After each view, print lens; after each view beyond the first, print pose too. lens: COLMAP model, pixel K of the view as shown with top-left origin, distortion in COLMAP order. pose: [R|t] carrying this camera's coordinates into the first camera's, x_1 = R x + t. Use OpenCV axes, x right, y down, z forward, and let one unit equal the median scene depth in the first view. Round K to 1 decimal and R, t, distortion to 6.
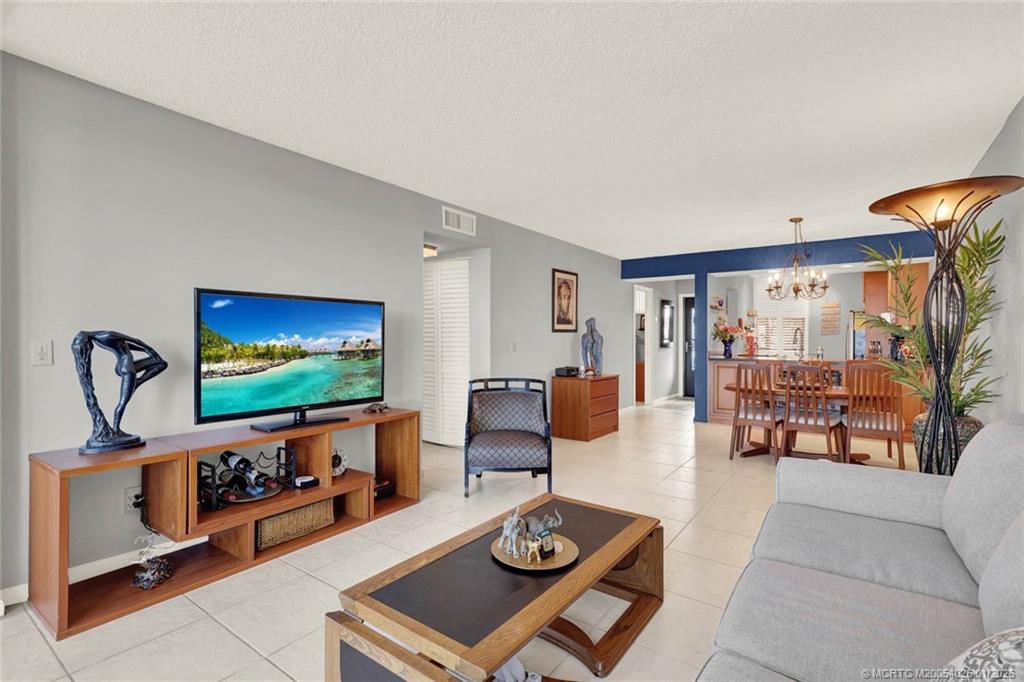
lens RADIAL K [[491.0, 0, 506.3], [0, 491.0, 334.8], [0, 0, 1]] dist [-0.002627, 0.003454]
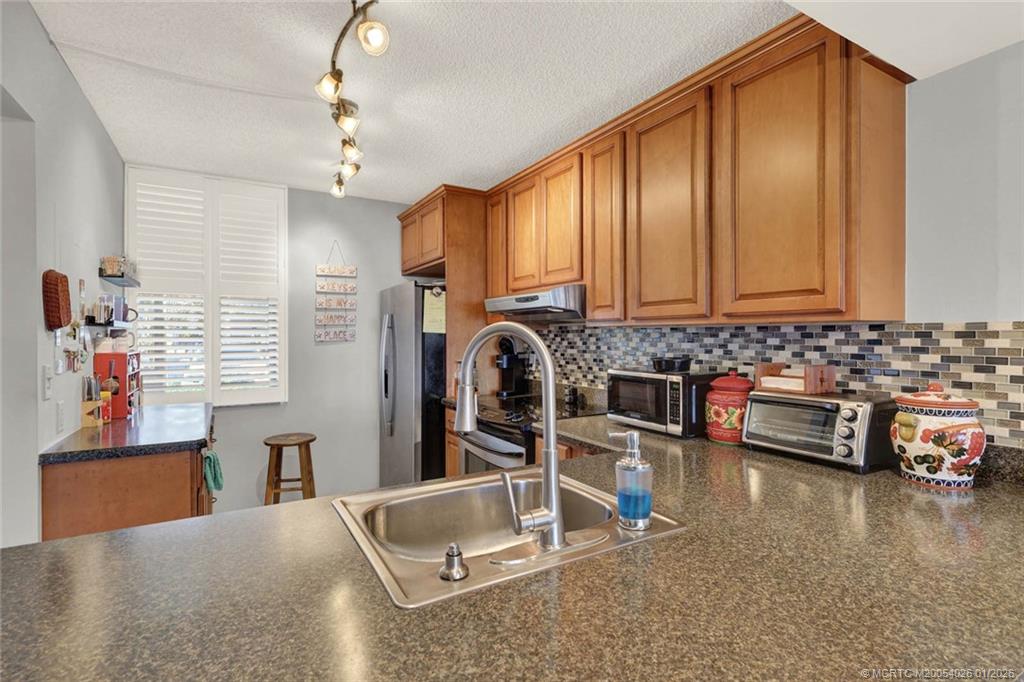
lens RADIAL K [[491.0, 0, 503.8], [0, 491.0, 339.2], [0, 0, 1]] dist [-0.002627, 0.003454]
pose [[0.412483, -0.007054, 0.910938, 0.459428], [-0.005052, 0.999937, 0.010030, -0.010709], [-0.910951, -0.008740, 0.412422, 0.935087]]
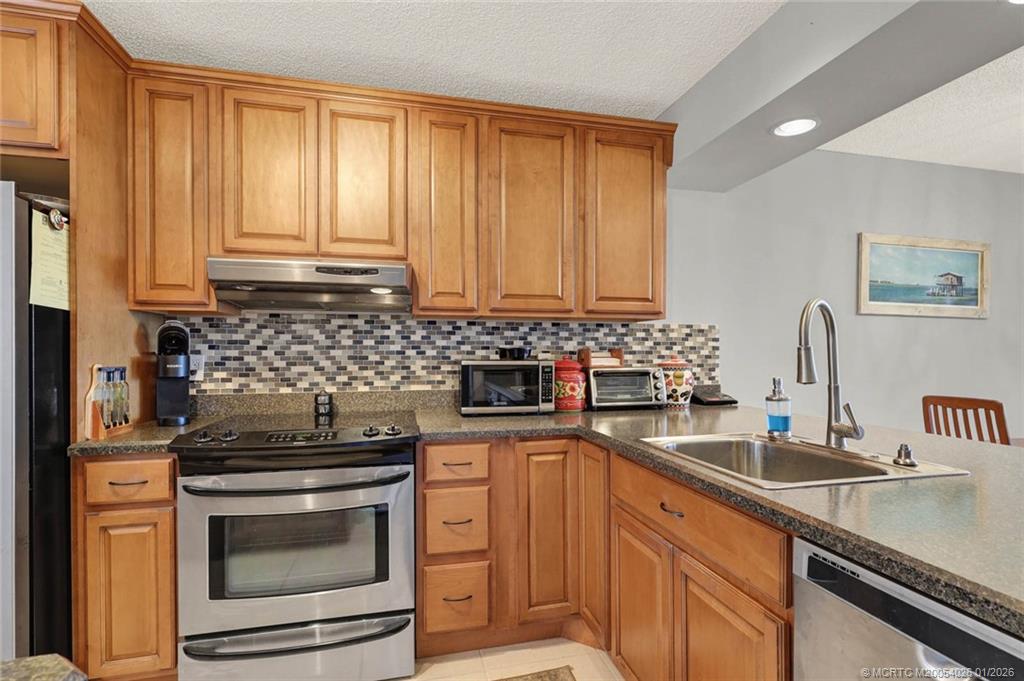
lens RADIAL K [[491.0, 0, 524.1], [0, 491.0, 358.3], [0, 0, 1]] dist [-0.002627, 0.003454]
pose [[-0.762214, -0.006450, 0.647293, 0.556327], [-0.003155, 0.999975, 0.006248, 0.008792], [-0.647317, 0.002720, -0.762216, 1.217783]]
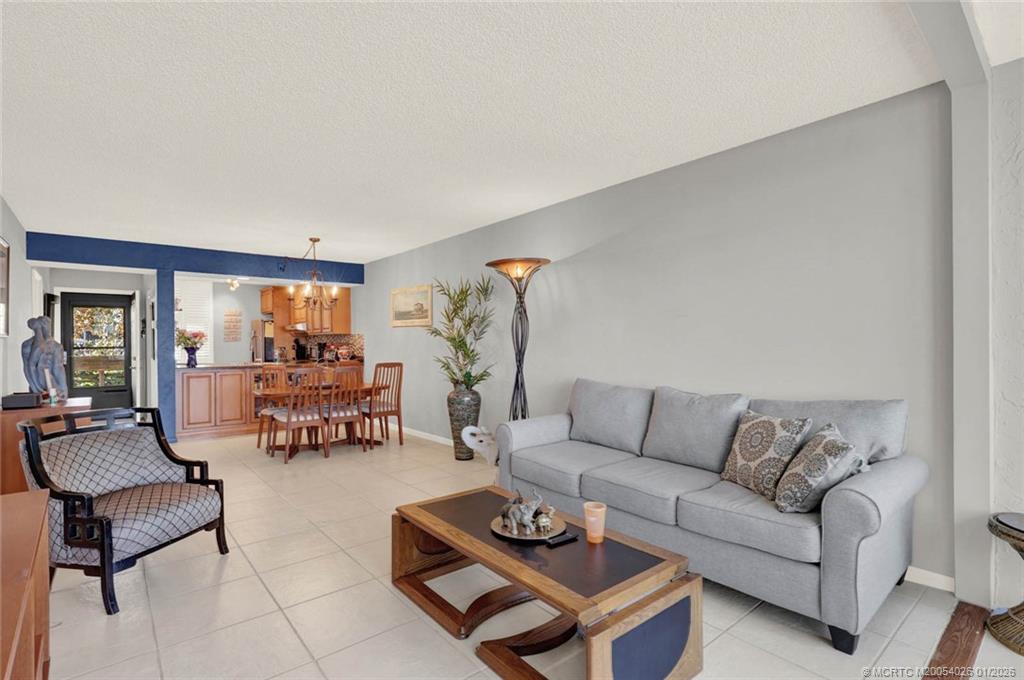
lens RADIAL K [[491.0, 0, 516.0], [0, 491.0, 346.7], [0, 0, 1]] dist [-0.002627, 0.003454]
pose [[0.240882, -0.012371, 0.970475, -0.291542], [0.002166, 0.999923, 0.012208, -0.000434], [-0.970552, -0.000838, 0.240891, 0.202617]]
